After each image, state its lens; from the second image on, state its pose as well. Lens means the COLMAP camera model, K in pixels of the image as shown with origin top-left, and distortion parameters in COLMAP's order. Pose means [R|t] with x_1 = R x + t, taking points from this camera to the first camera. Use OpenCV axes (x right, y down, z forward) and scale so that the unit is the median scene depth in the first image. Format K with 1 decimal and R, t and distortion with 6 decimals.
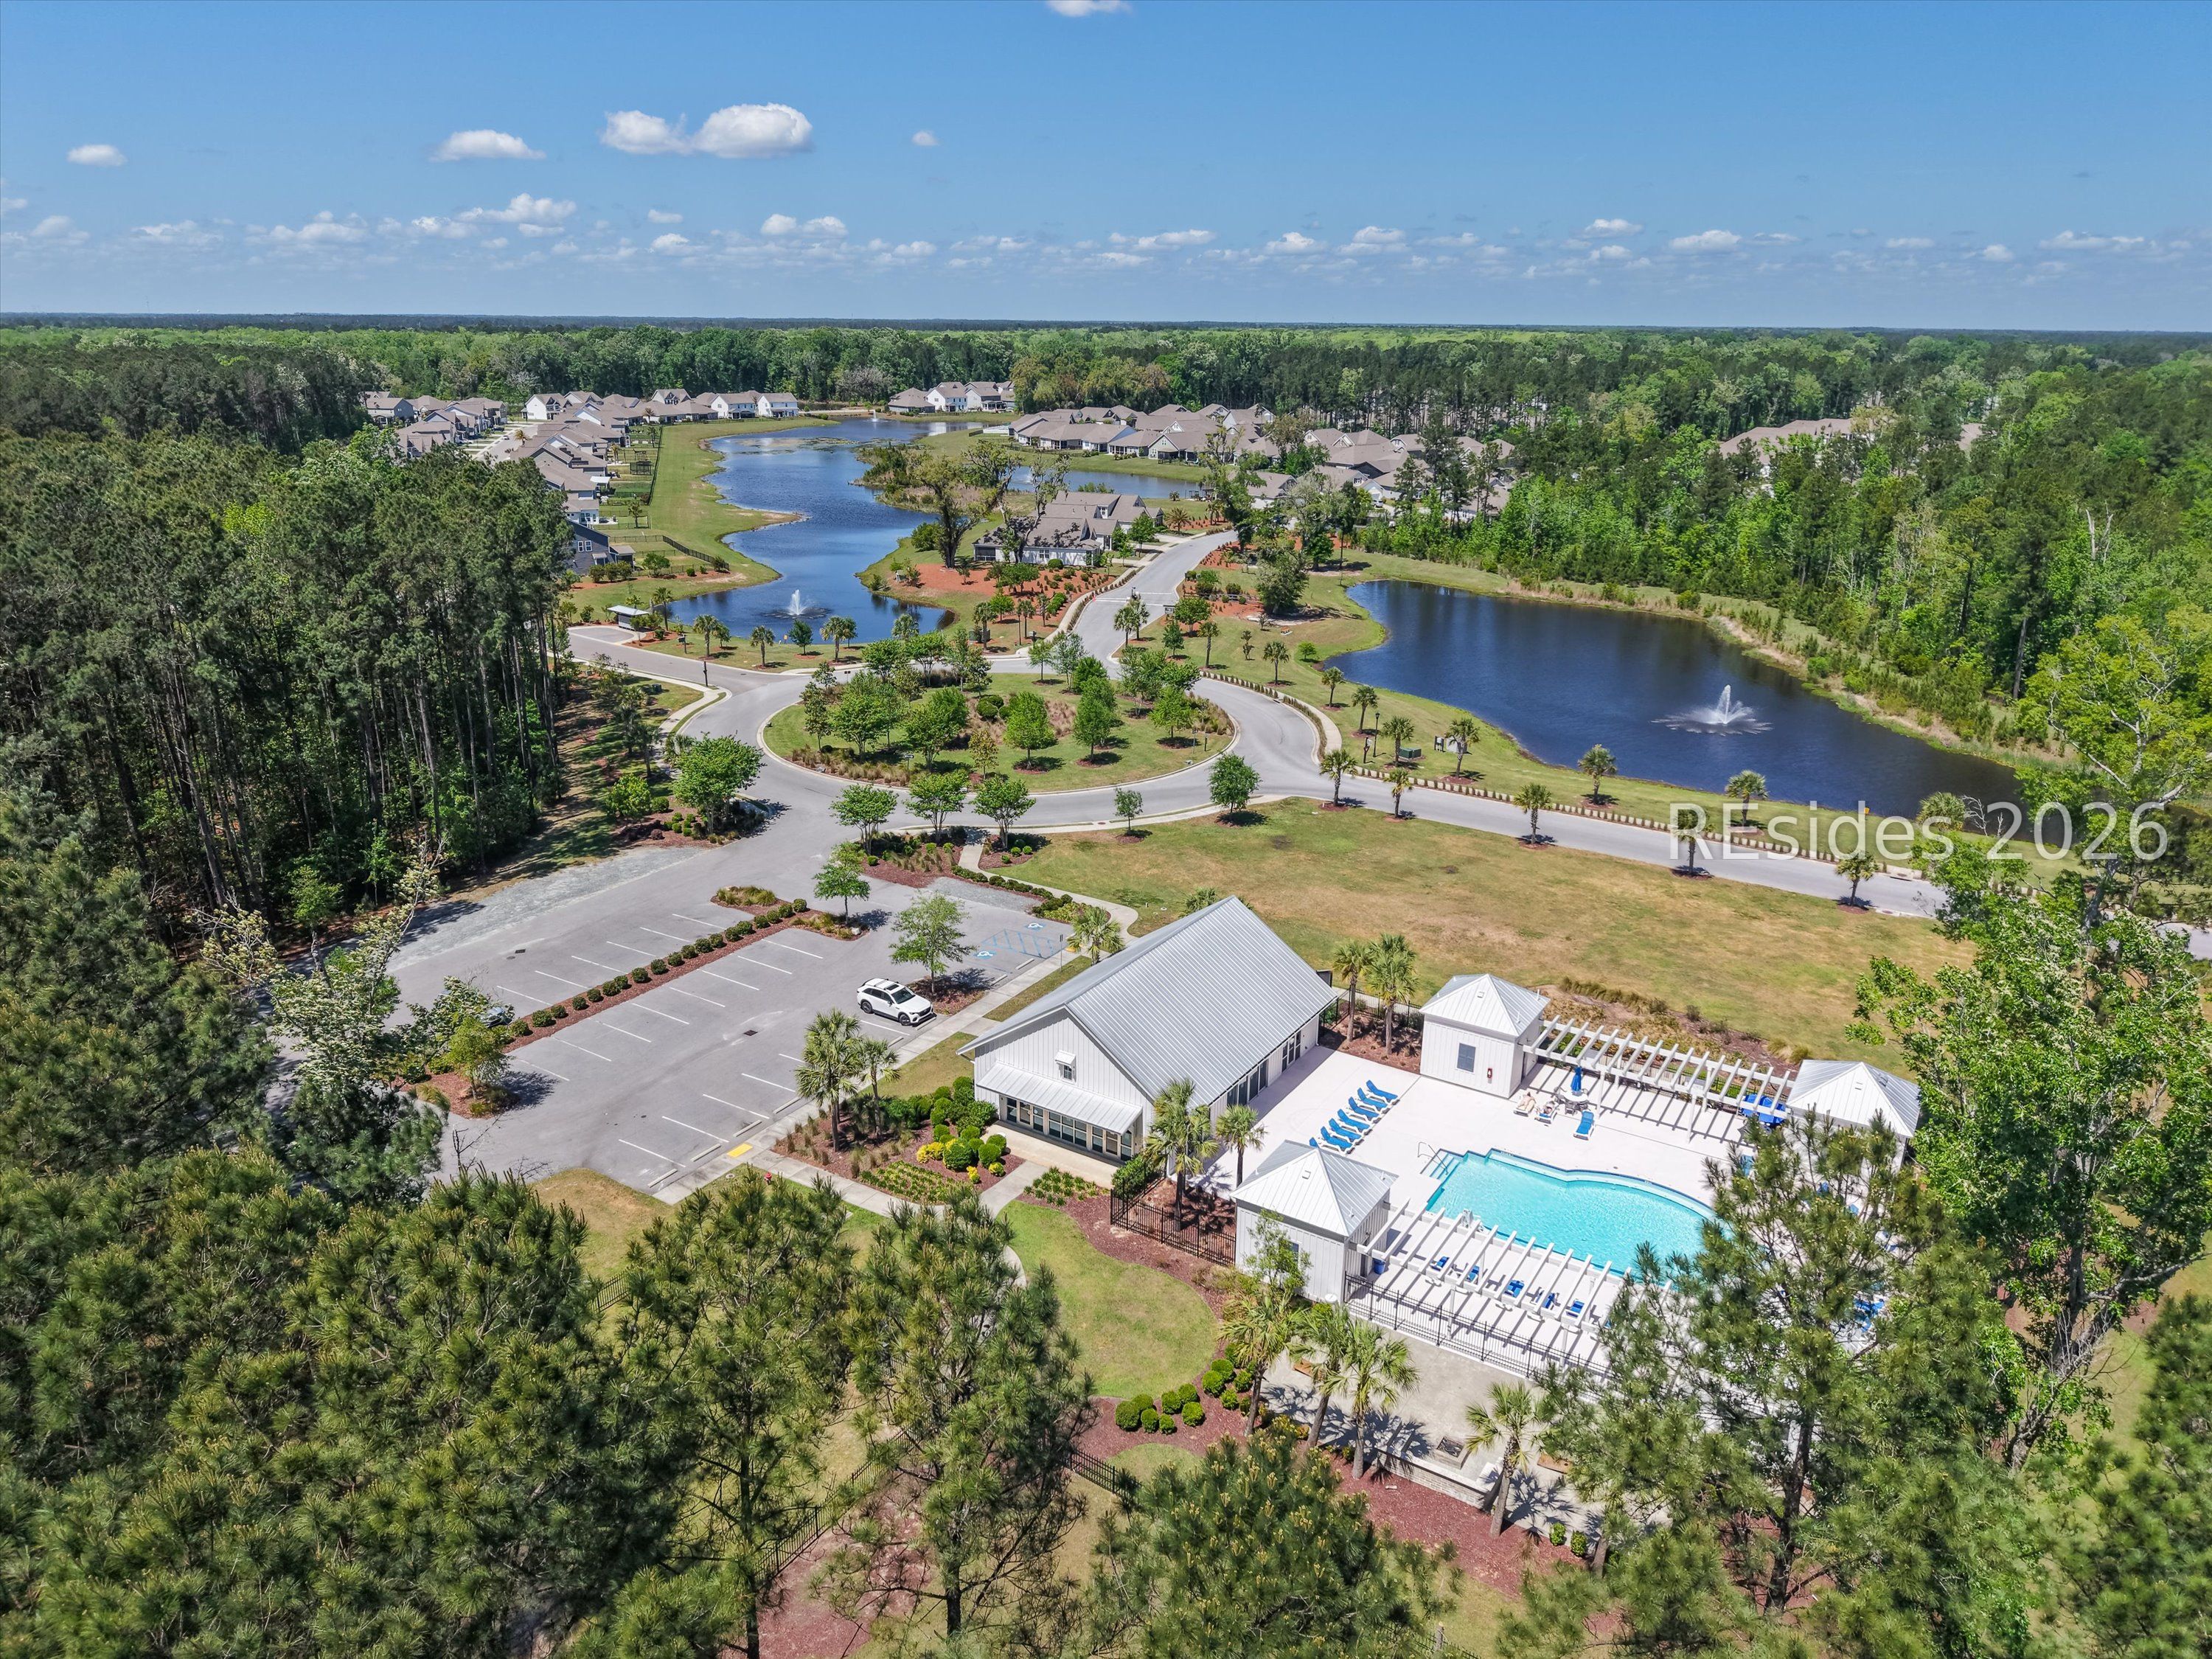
lens RADIAL K [[1508.5, 0, 1086.5], [0, 1508.5, 835.2], [0, 0, 1]] dist [0.051236, -0.101974]
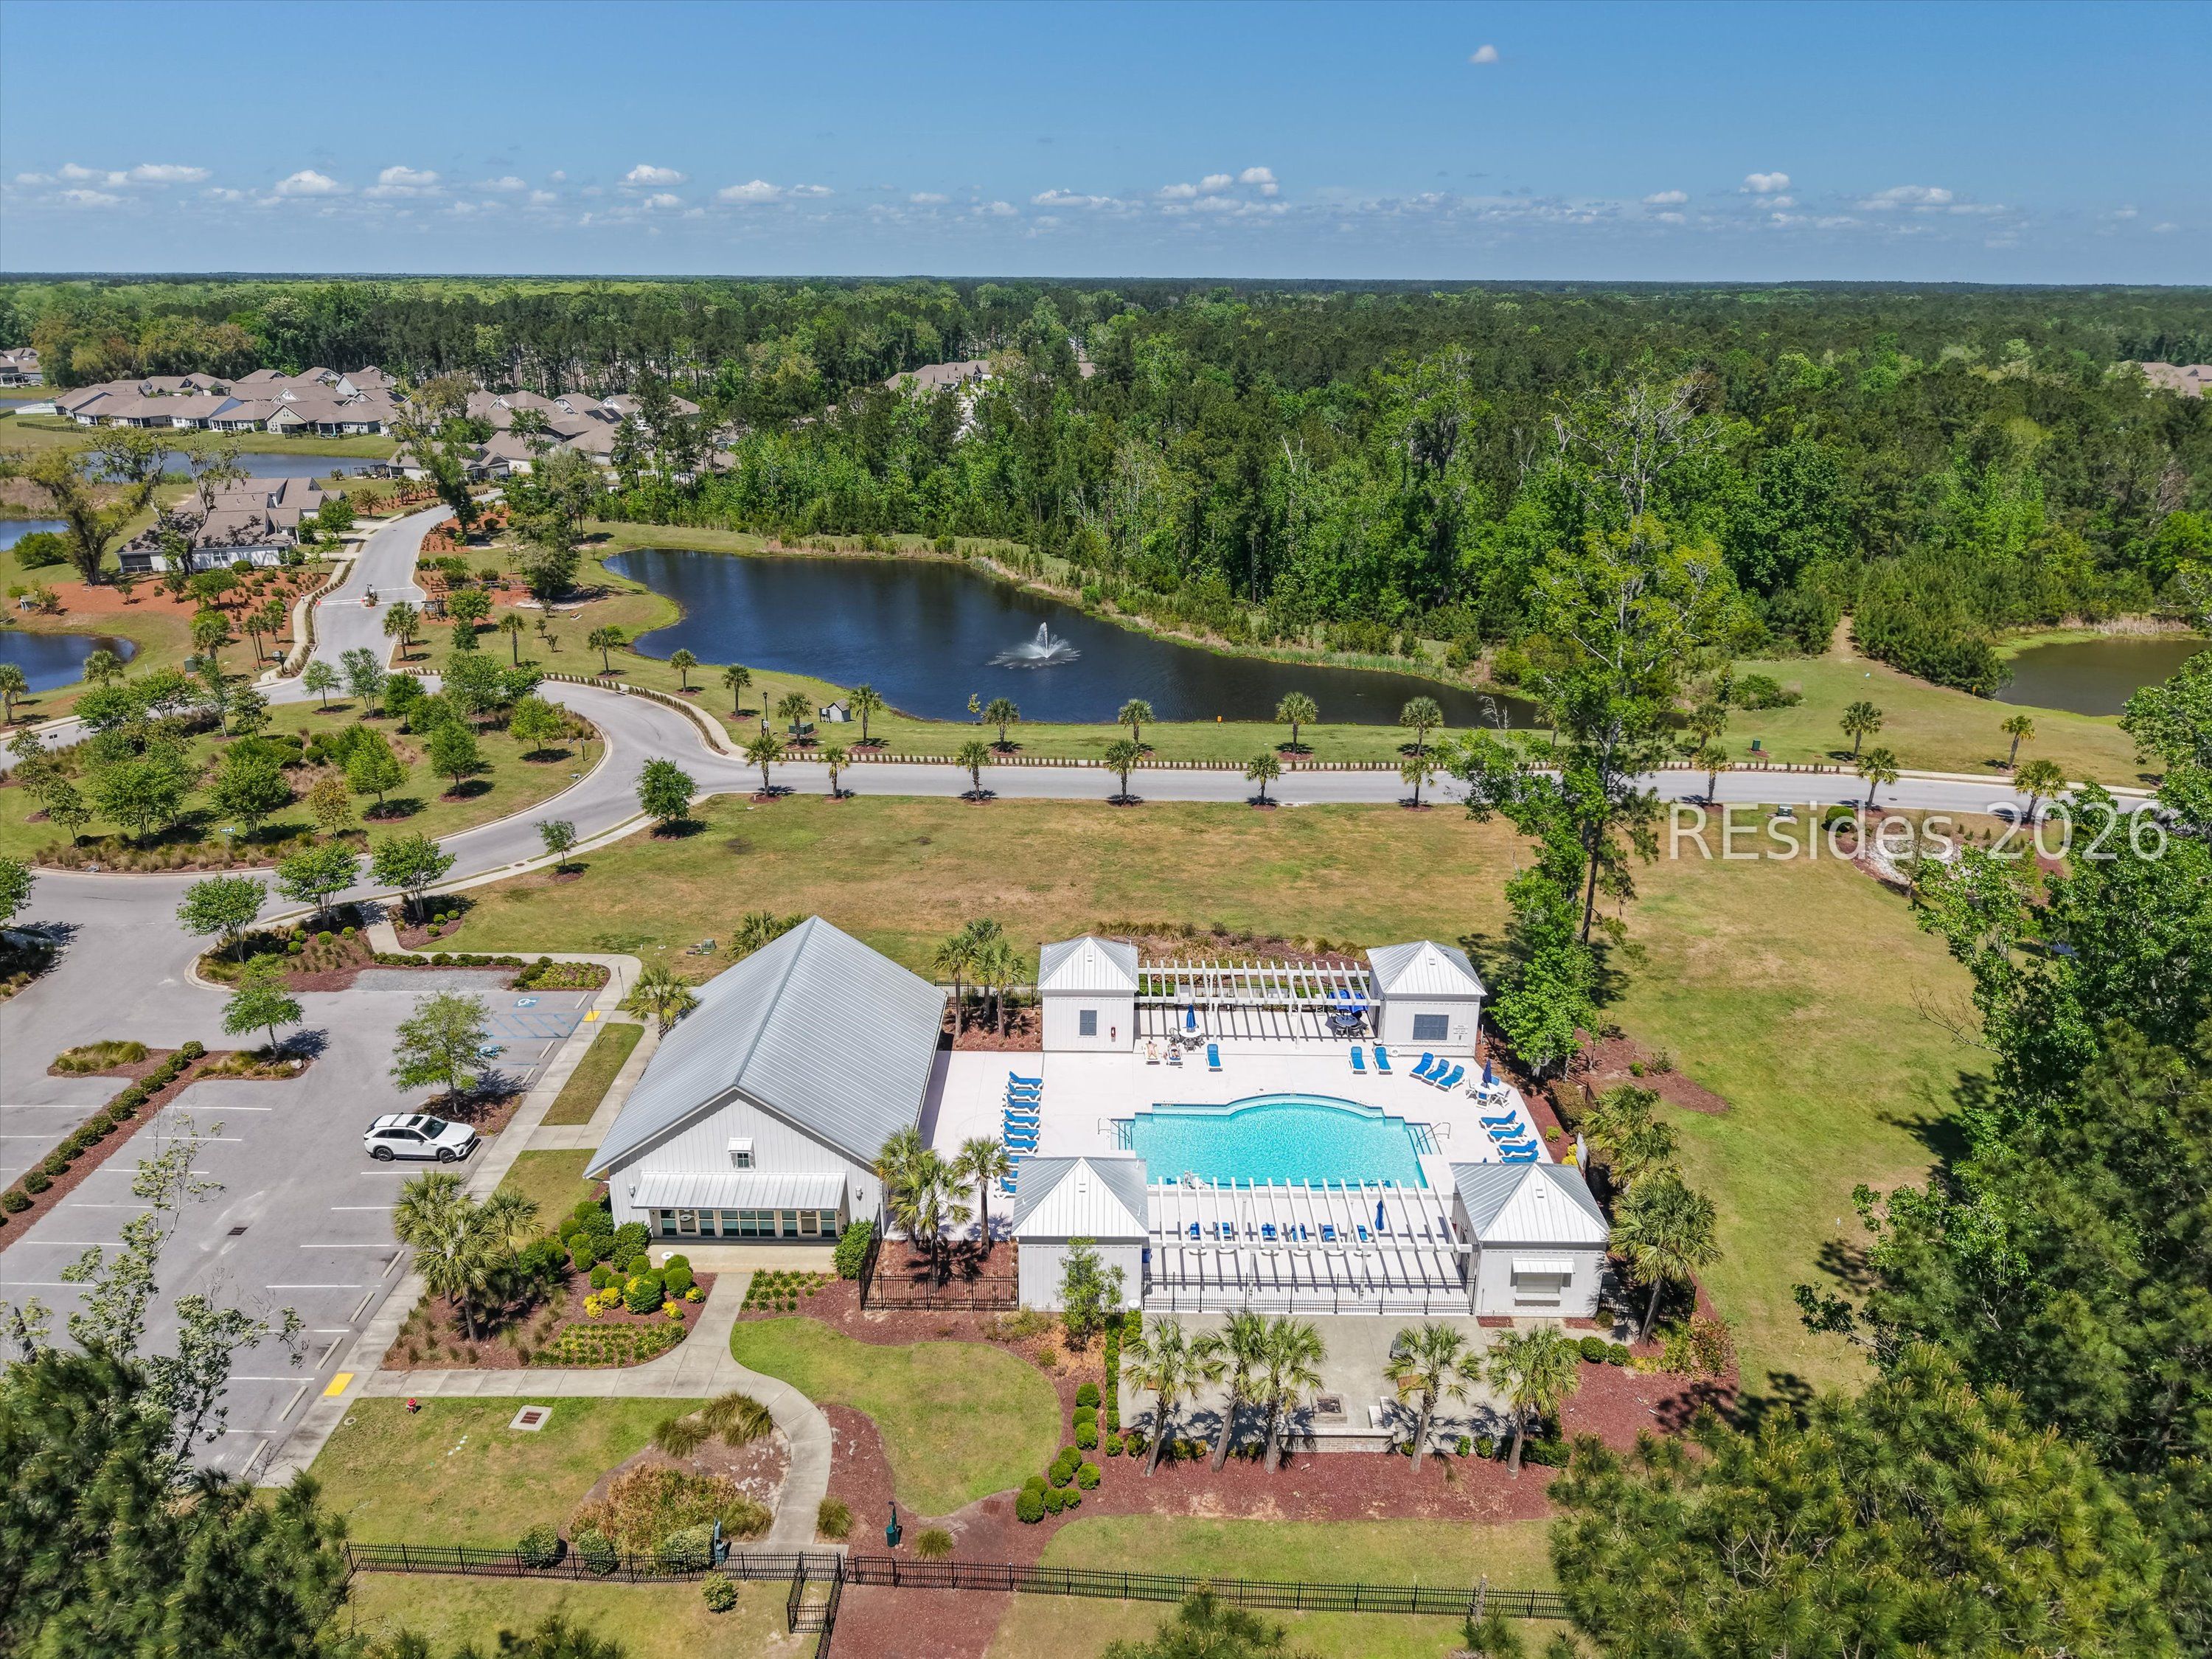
lens RADIAL K [[1508.5, 0, 1086.5], [0, 1508.5, 835.2], [0, 0, 1]] dist [0.051236, -0.101974]
pose [[0.838066, -0.188666, 0.511908, -0.137018], [0.173695, 0.981748, 0.077464, -0.030438], [-0.517180, 0.023996, 0.855540, 0.084677]]
